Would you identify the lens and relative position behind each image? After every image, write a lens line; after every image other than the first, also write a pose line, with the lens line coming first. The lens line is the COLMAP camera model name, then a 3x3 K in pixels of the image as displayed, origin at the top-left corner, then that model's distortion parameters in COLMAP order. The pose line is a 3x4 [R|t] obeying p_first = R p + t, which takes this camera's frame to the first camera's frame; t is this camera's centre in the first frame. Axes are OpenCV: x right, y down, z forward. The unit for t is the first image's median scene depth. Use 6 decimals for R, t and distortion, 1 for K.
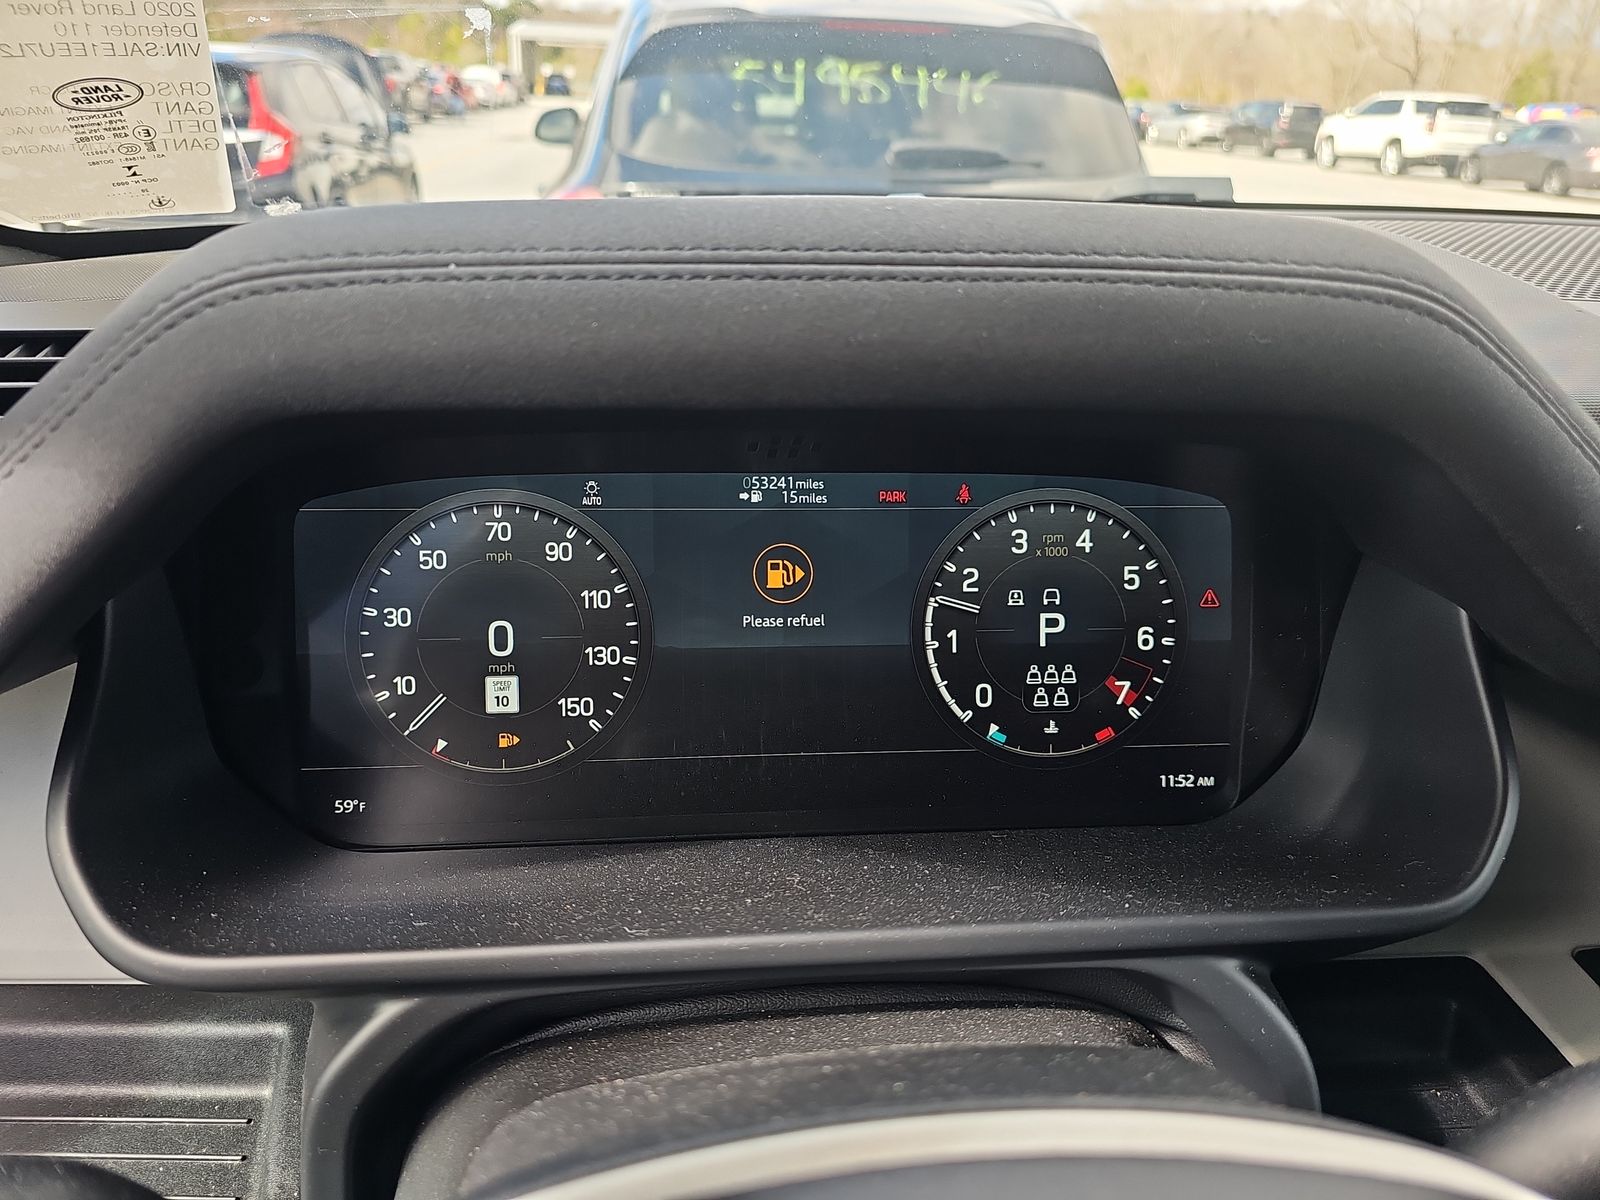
lens RADIAL K [[1071.2, 0, 792.4], [0, 1071.2, 567.8], [0, 0, 1]] dist [0.063238, -0.058197]
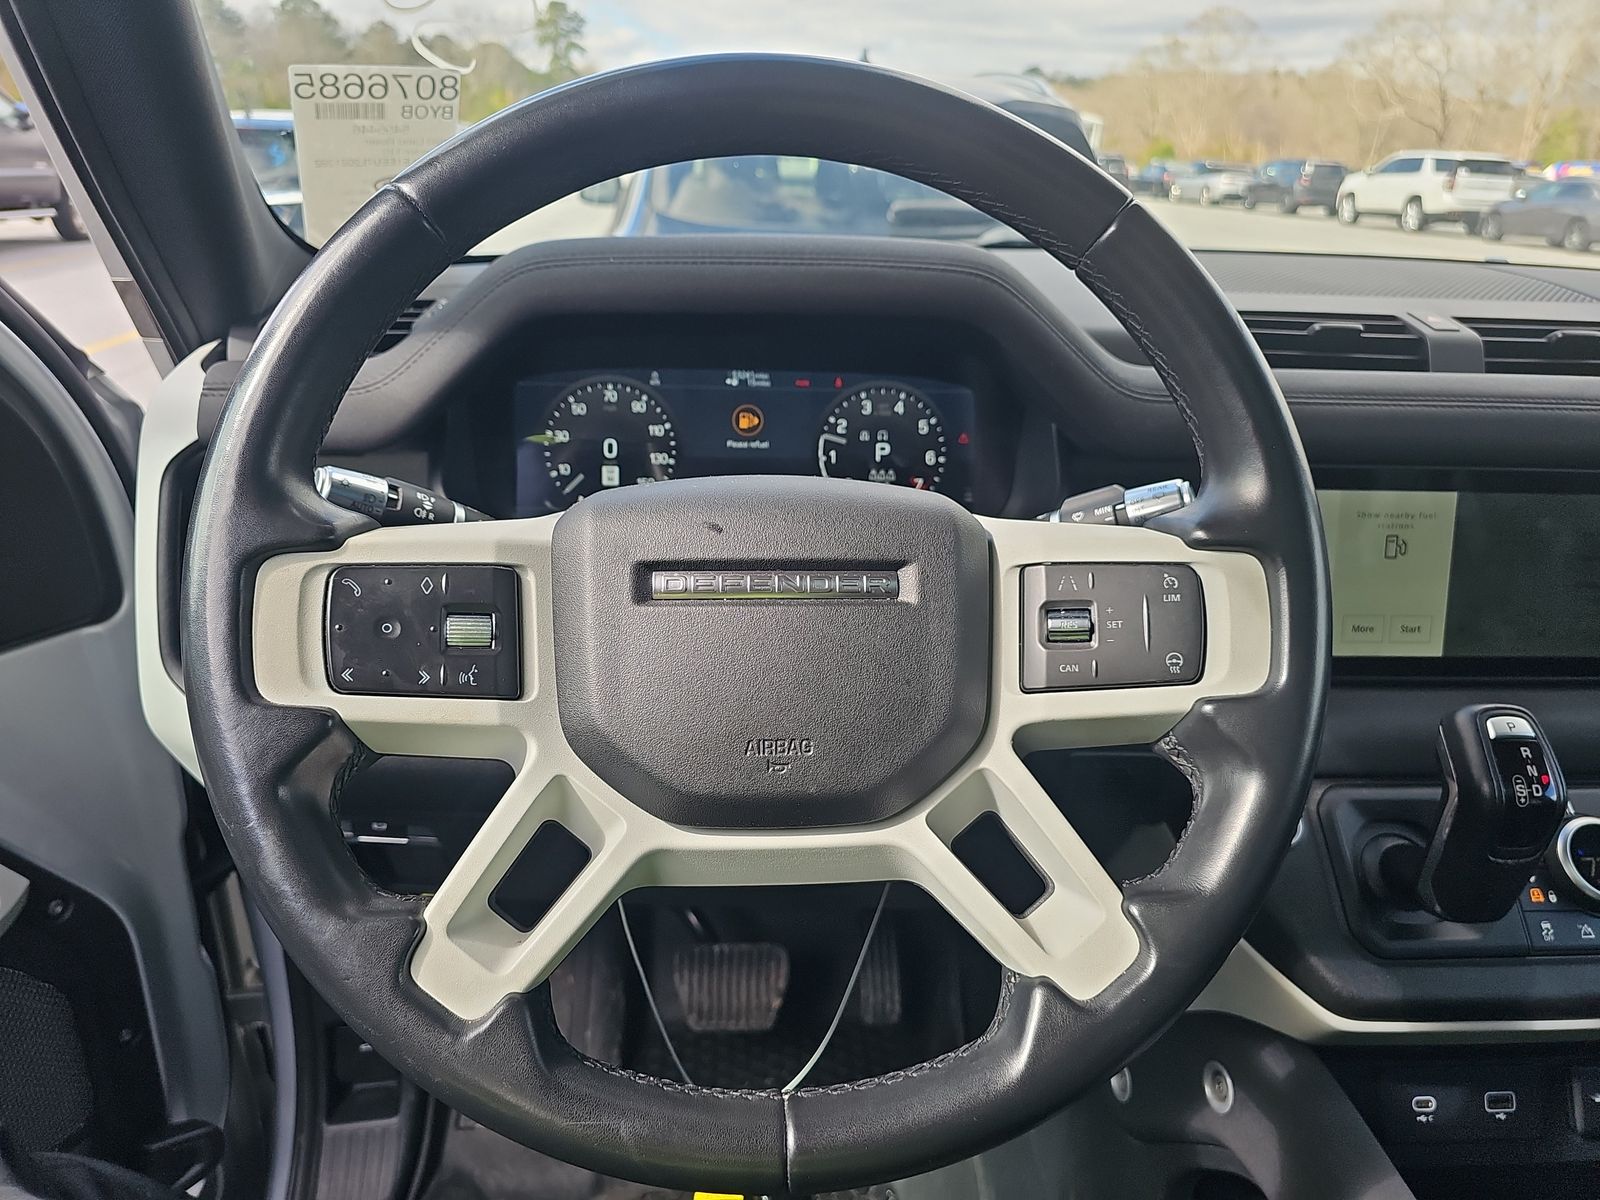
lens RADIAL K [[1194.7, 0, 782.4], [0, 1194.7, 599.2], [0, 0, 1]] dist [0.103103, -0.112827]
pose [[0.999001, 0.012610, -0.042860, 0.017993], [-0.014957, 0.998380, -0.054888, 0.053063], [0.042099, 0.055474, 0.997572, -0.140944]]
